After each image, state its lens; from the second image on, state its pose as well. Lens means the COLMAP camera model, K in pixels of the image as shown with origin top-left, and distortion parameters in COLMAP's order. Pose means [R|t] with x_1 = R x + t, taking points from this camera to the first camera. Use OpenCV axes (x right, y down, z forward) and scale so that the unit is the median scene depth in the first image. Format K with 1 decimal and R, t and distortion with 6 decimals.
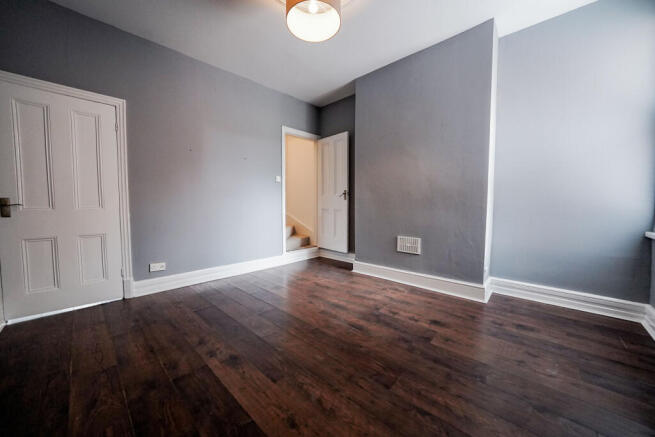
lens RADIAL K [[222.5, 0, 325.2], [0, 222.5, 216.3], [0, 0, 1]] dist [-0.013233, 0.002328]
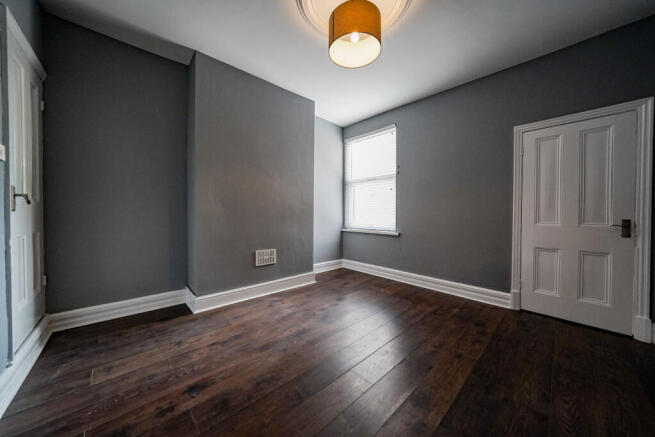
lens RADIAL K [[222.5, 0, 323.5], [0, 222.5, 218.3], [0, 0, 1]] dist [-0.013233, 0.002328]
pose [[0.114946, -0.019835, 0.993174, -0.670938], [0.046230, 0.998824, 0.014597, -0.061955], [-0.992295, 0.044237, 0.115728, 0.628298]]
